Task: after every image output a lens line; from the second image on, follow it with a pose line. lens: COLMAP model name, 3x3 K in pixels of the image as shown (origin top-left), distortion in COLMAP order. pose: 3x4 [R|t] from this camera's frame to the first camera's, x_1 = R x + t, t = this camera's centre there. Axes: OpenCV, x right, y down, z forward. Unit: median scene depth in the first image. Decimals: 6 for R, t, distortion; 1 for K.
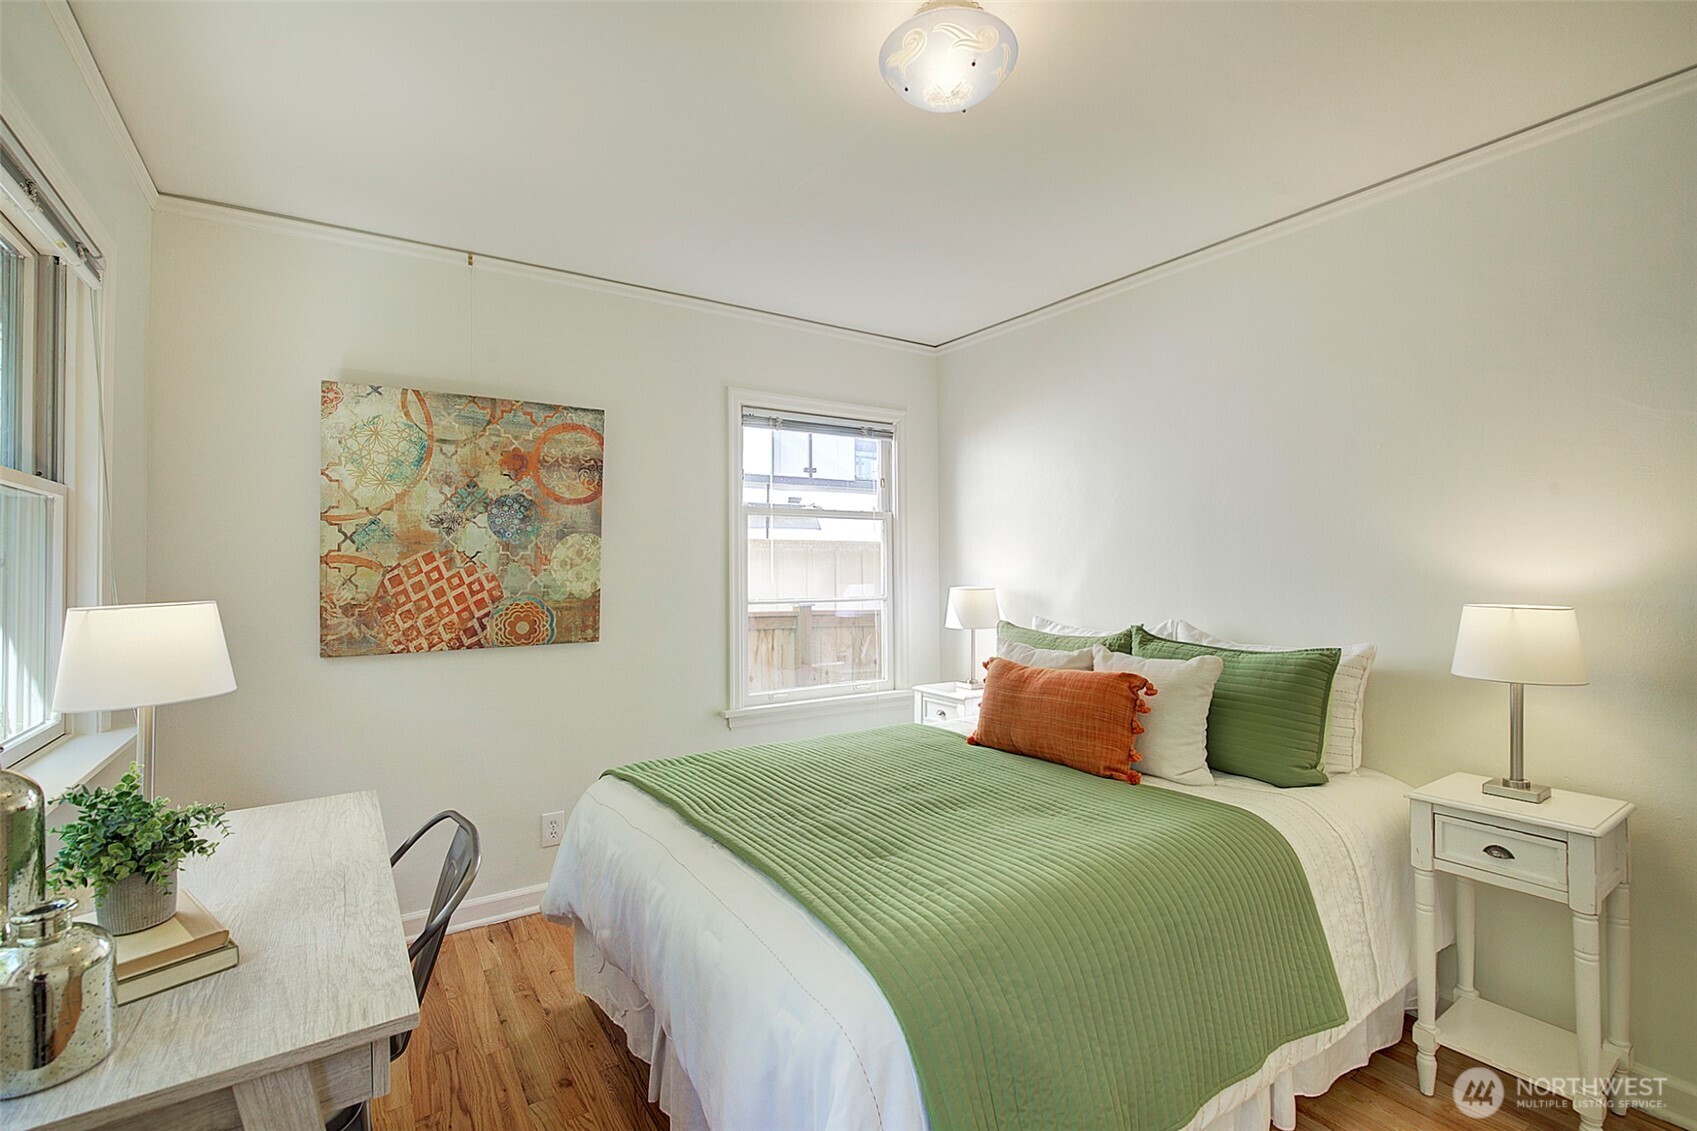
lens RADIAL K [[743.2, 0, 853.5], [0, 743.2, 560.4], [0, 0, 1]] dist [-0.015727, -0.000540]
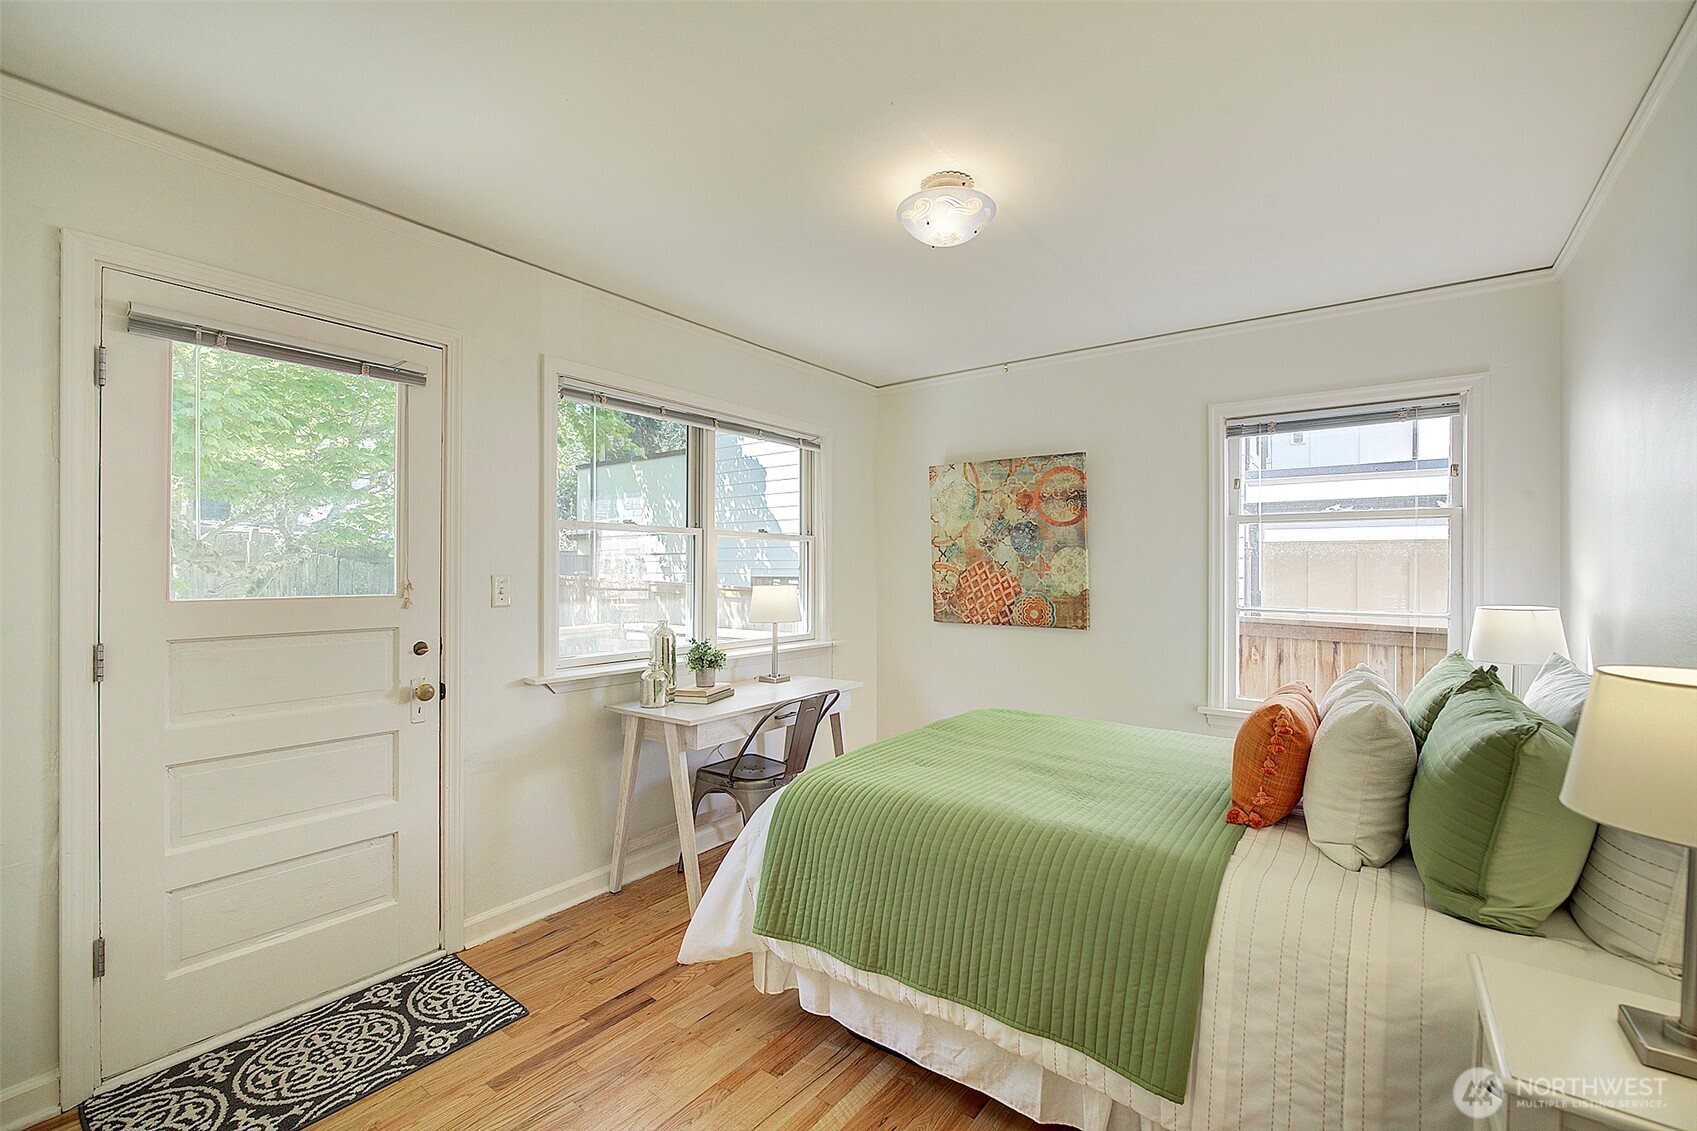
lens RADIAL K [[743.2, 0, 855.4], [0, 743.2, 567.0], [0, 0, 1]] dist [-0.015727, -0.000540]
pose [[0.335637, 0.008677, -0.941951, 0.813743], [0.004770, 0.999929, 0.010910, -0.018314], [0.941979, -0.008155, 0.335572, 0.197734]]
